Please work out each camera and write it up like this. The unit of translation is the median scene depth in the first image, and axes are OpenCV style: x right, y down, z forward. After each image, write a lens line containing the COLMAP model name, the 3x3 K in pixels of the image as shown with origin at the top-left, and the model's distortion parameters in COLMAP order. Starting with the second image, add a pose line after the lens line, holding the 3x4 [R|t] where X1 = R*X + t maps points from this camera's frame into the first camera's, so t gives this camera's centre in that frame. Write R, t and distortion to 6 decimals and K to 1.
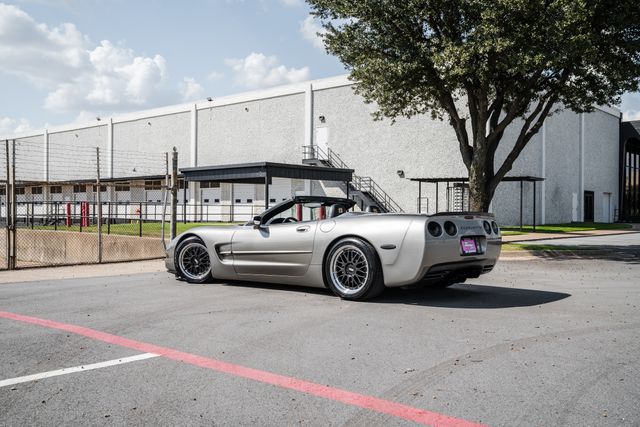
lens RADIAL K [[648.1, 0, 323.6], [0, 648.1, 216.3], [0, 0, 1]] dist [0.013494, 0.030033]
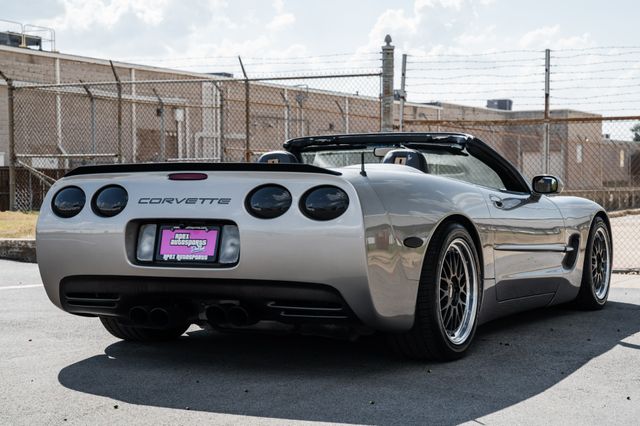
lens RADIAL K [[1270.5, 0, 343.2], [0, 1270.5, 210.7], [0, 0, 1]] dist [0.325463, 0.070664]
pose [[0.235883, 0.016895, -0.971635, 0.426804], [0.006877, 0.999795, 0.019054, 0.003691], [0.971757, -0.011176, 0.235718, 0.366373]]
